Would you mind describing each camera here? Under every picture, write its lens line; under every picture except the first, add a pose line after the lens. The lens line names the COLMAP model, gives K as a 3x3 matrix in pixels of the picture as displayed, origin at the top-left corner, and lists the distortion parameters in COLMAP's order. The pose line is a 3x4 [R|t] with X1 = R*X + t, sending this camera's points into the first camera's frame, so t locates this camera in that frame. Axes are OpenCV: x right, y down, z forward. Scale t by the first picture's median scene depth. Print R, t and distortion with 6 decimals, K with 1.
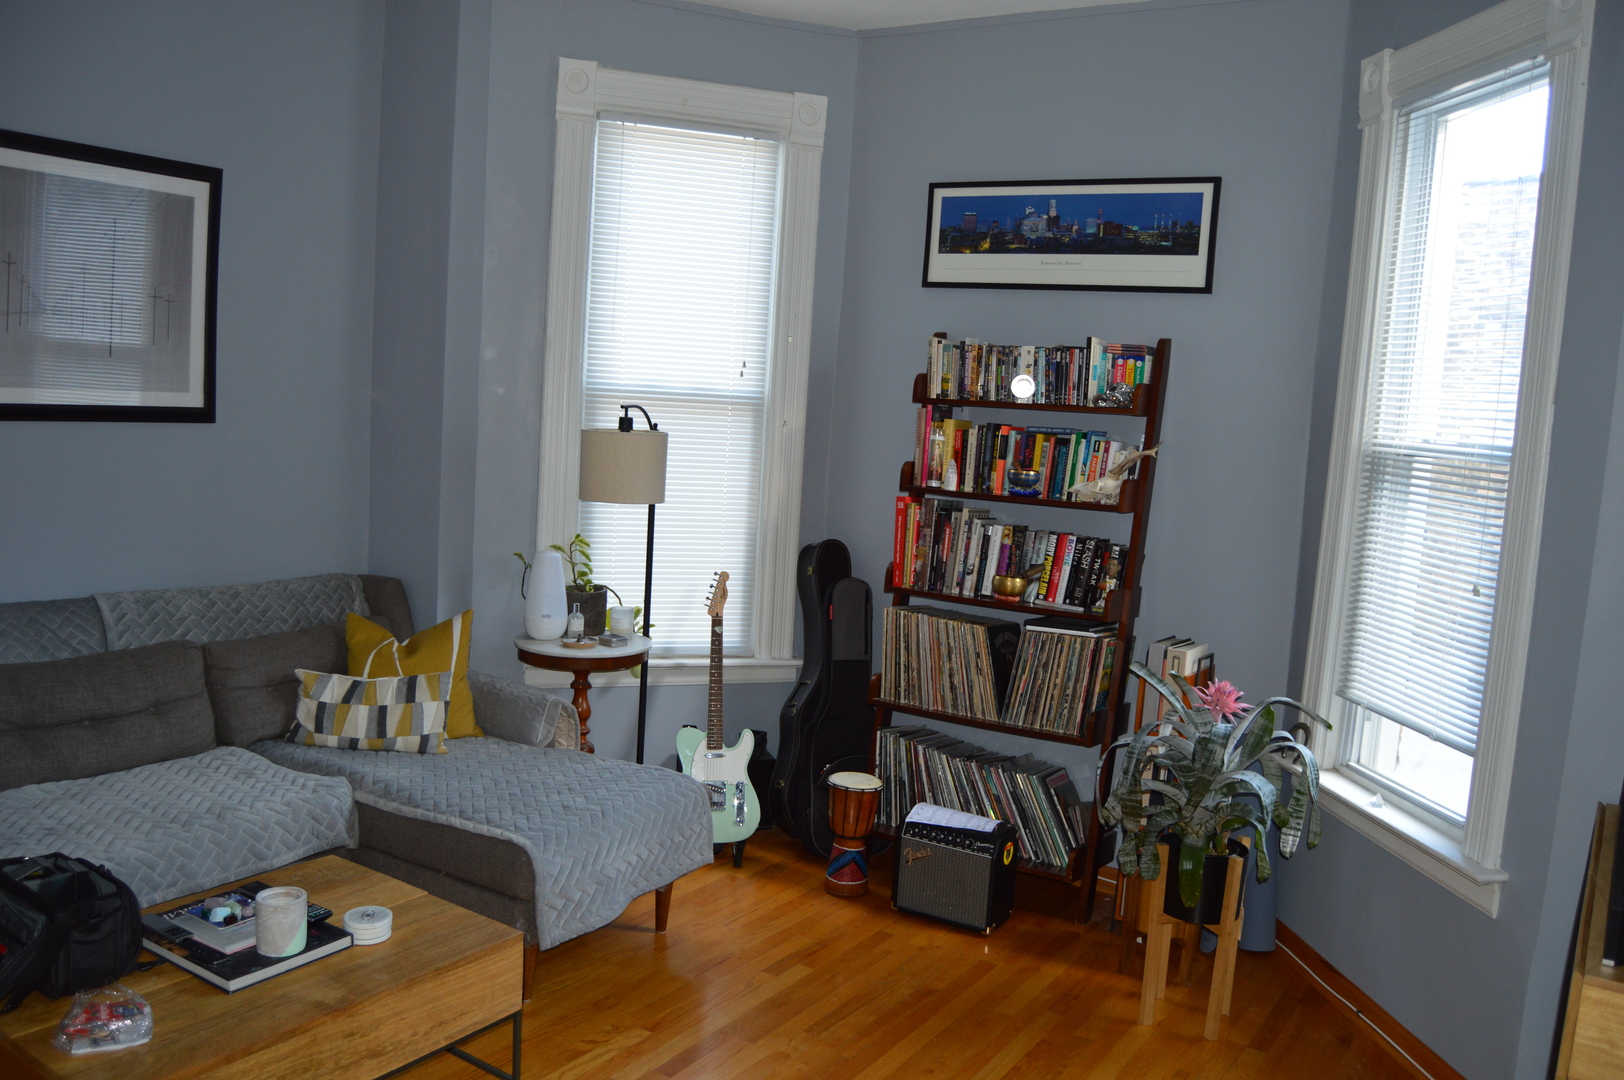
lens RADIAL K [[1304.6, 0, 812.0], [0, 1304.6, 540.0], [0, 0, 1]] dist [-0.057901, 0.003605]
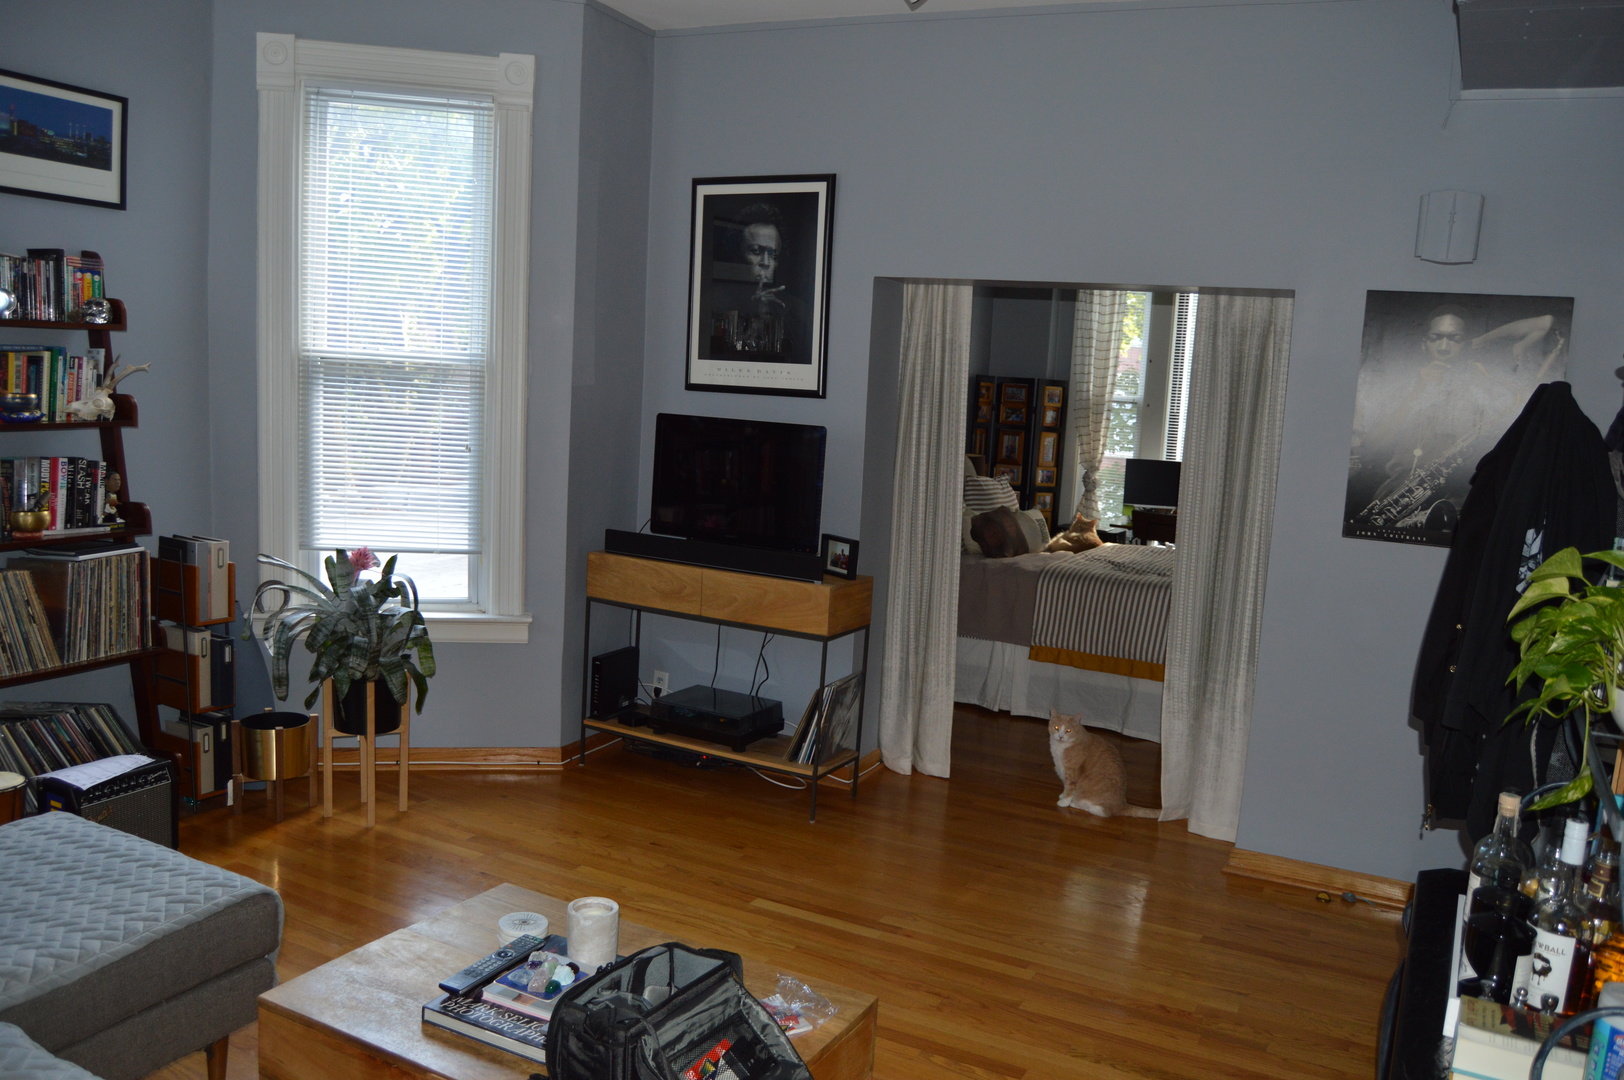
lens RADIAL K [[1304.6, 0, 812.0], [0, 1304.6, 540.0], [0, 0, 1]] dist [-0.057901, 0.003605]
pose [[-0.088153, -0.197129, 0.976406, -0.797813], [0.043977, 0.978496, 0.201521, -0.112010], [-0.995136, 0.060704, -0.077589, 0.538086]]
